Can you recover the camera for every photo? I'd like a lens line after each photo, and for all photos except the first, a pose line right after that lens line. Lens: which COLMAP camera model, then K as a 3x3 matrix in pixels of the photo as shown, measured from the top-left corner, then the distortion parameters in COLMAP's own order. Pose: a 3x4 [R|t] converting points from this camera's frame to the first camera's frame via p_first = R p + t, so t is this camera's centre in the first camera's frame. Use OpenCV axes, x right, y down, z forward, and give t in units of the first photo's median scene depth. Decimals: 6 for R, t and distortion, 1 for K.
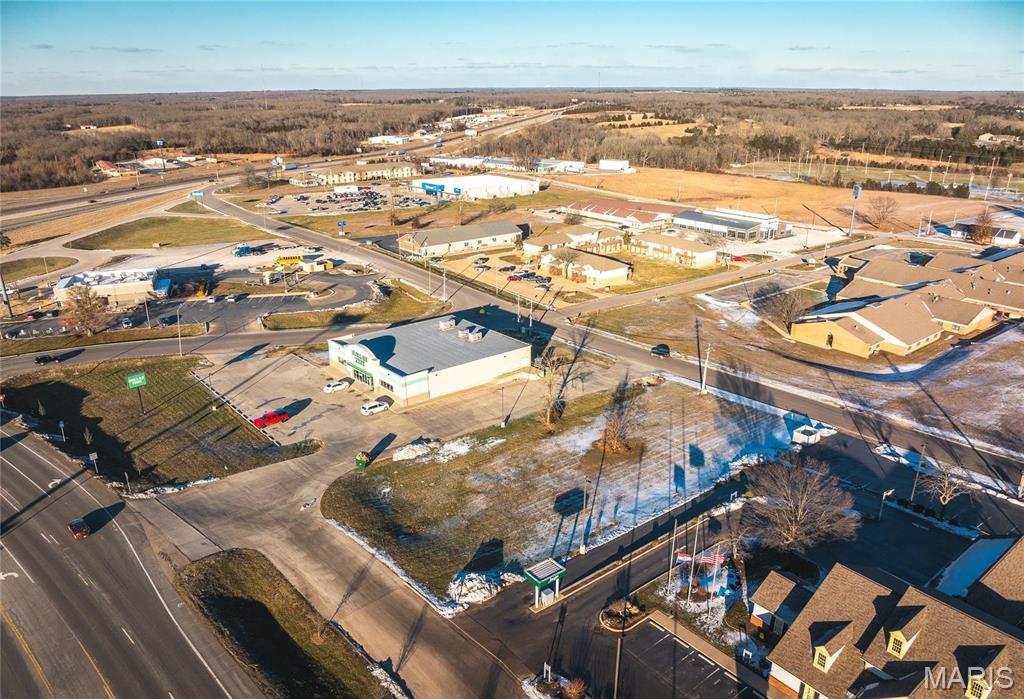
lens RADIAL K [[729.5, 0, 510.7], [0, 729.5, 384.2], [0, 0, 1]] dist [-0.025616, -0.012207]
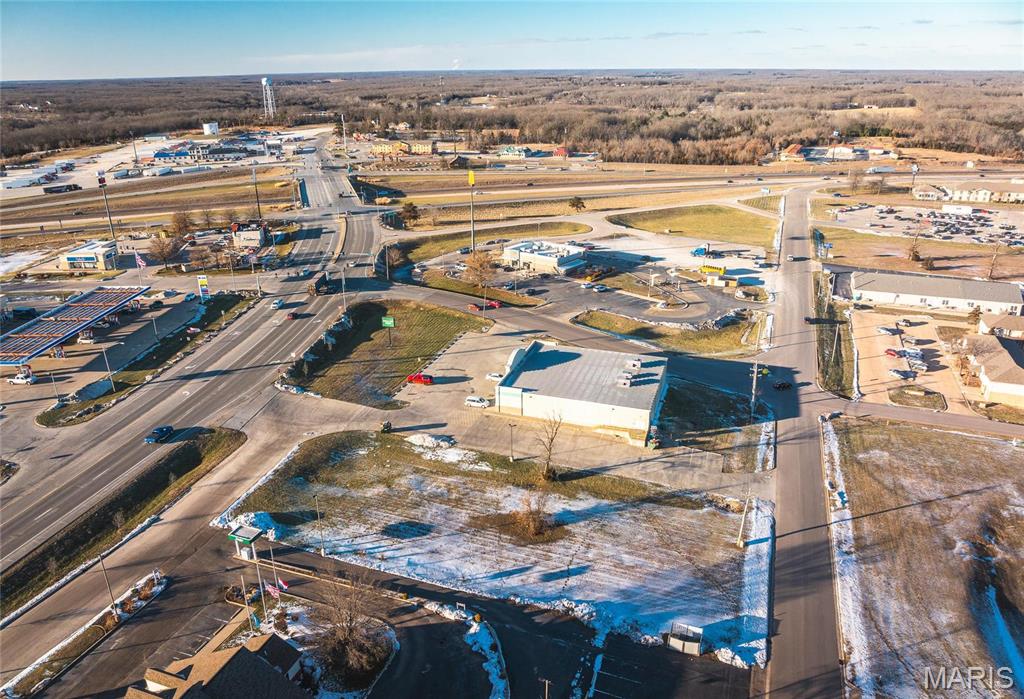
lens RADIAL K [[729.5, 0, 508.8], [0, 729.5, 353.9], [0, 0, 1]] dist [-0.025616, -0.012207]
pose [[0.525761, 0.312053, -0.791327, 0.665457], [-0.316935, 0.935160, 0.158200, -0.216808], [0.789385, 0.167624, 0.590571, 0.299476]]
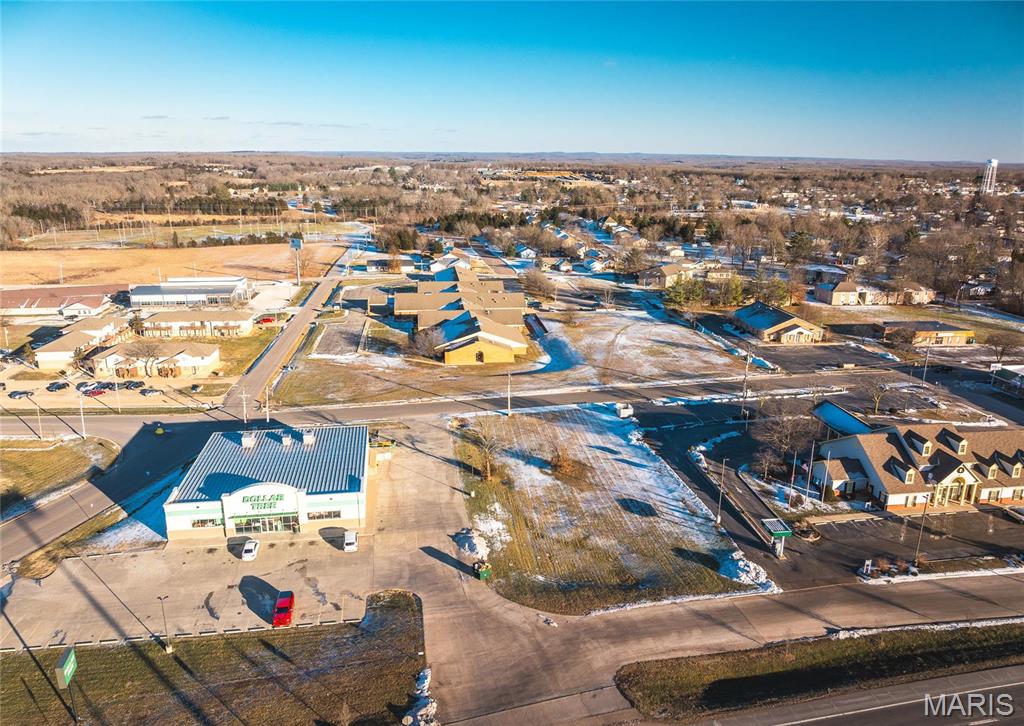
lens RADIAL K [[738.6, 0, 520.8], [0, 738.6, 365.3], [0, 0, 1]] dist [-0.028440, -0.007488]
pose [[0.509739, -0.233123, 0.828143, -0.646371], [0.317677, 0.945564, 0.070640, -0.133644], [-0.799530, 0.227074, 0.556048, 0.312715]]
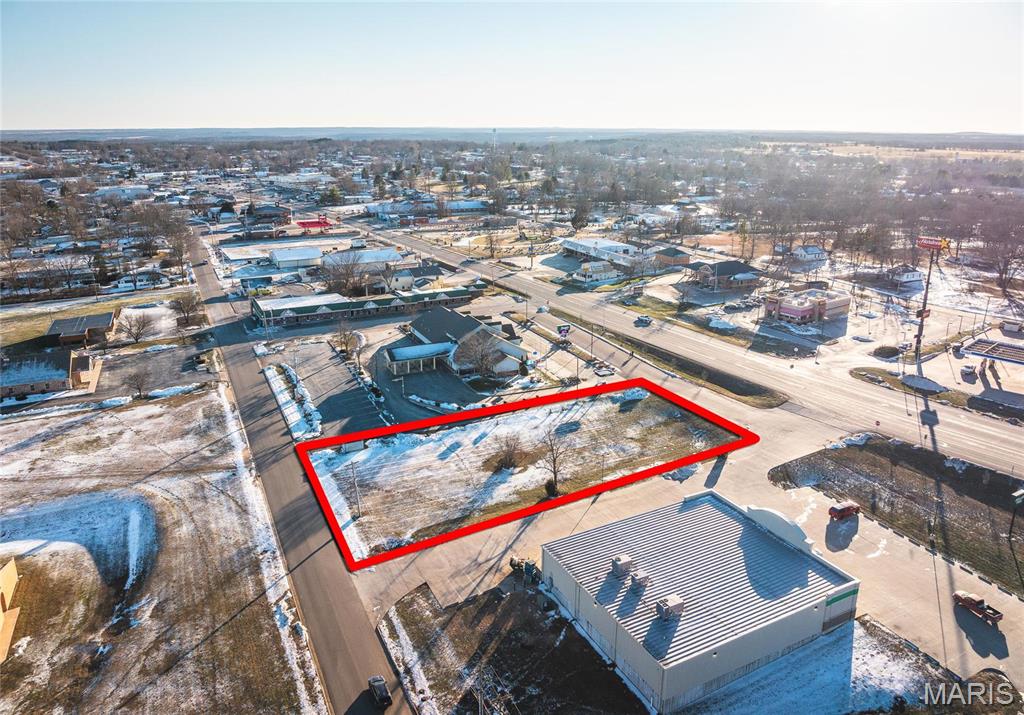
lens RADIAL K [[736.3, 0, 521.1], [0, 736.3, 357.4], [0, 0, 1]] dist [-0.028915, 0.000912]
pose [[-0.976121, -0.066689, 0.206740, -0.086575], [0.082443, 0.766775, 0.636600, -0.645713], [-0.200977, 0.638443, -0.742966, 1.438091]]
